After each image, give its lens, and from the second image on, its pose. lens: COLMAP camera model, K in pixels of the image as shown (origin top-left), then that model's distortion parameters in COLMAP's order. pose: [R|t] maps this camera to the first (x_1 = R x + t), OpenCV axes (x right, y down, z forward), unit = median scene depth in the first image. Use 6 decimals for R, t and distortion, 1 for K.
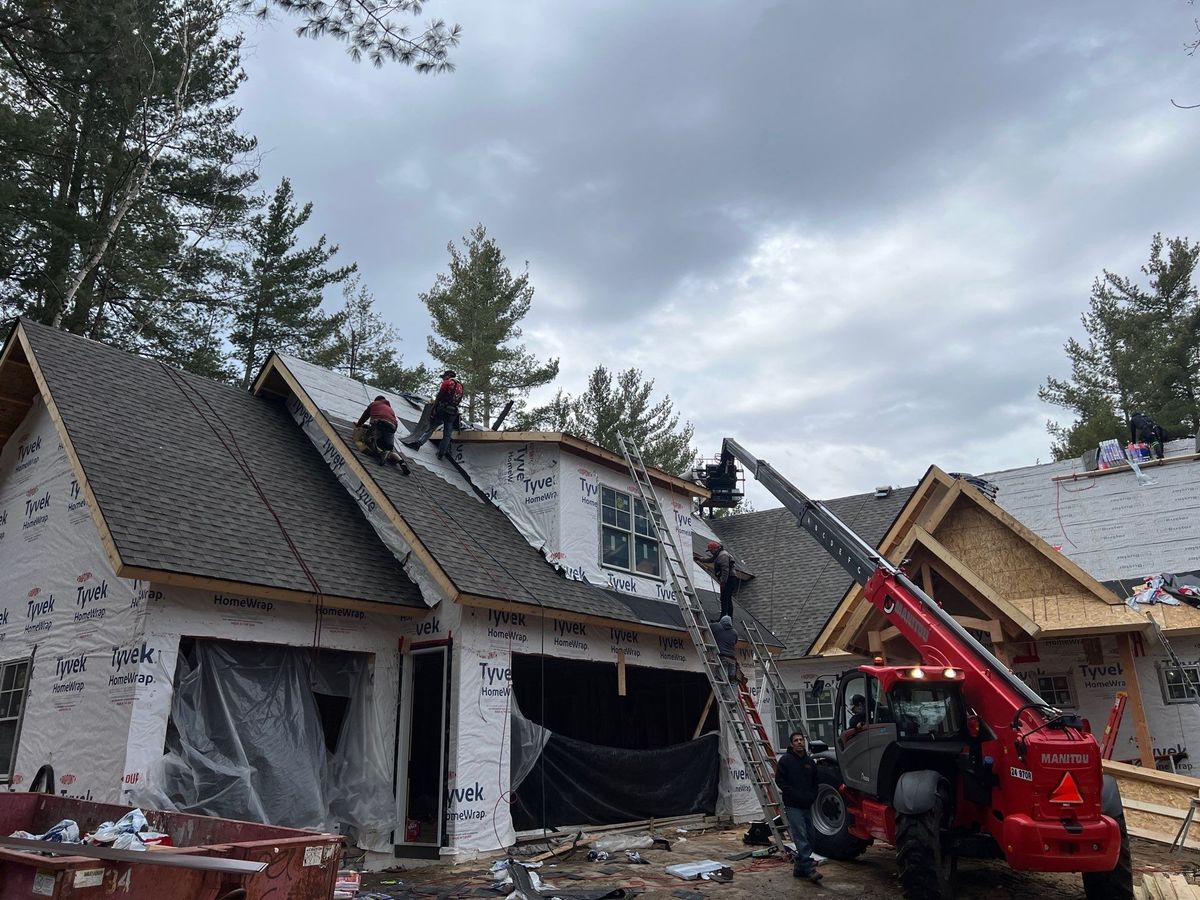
lens RADIAL K [[918.3, 0, 598.4], [0, 918.3, 465.8], [0, 0, 1]] dist [0.078700, -0.105978]
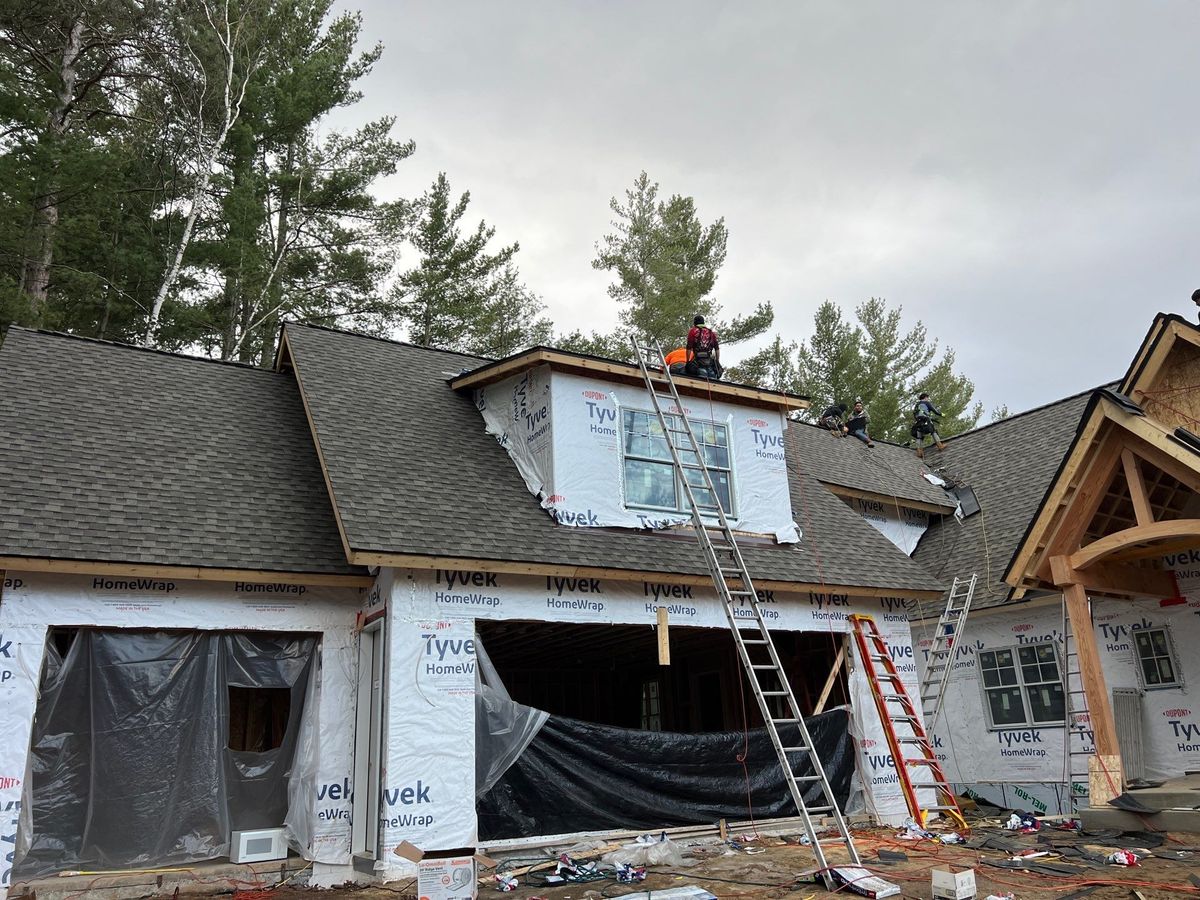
lens RADIAL K [[918.3, 0, 598.4], [0, 918.3, 465.8], [0, 0, 1]] dist [0.078700, -0.105978]
pose [[0.923473, -0.137143, -0.358315, 0.237207], [0.141286, 0.989859, -0.014731, 0.071602], [0.356702, -0.037021, 0.933485, 0.214183]]
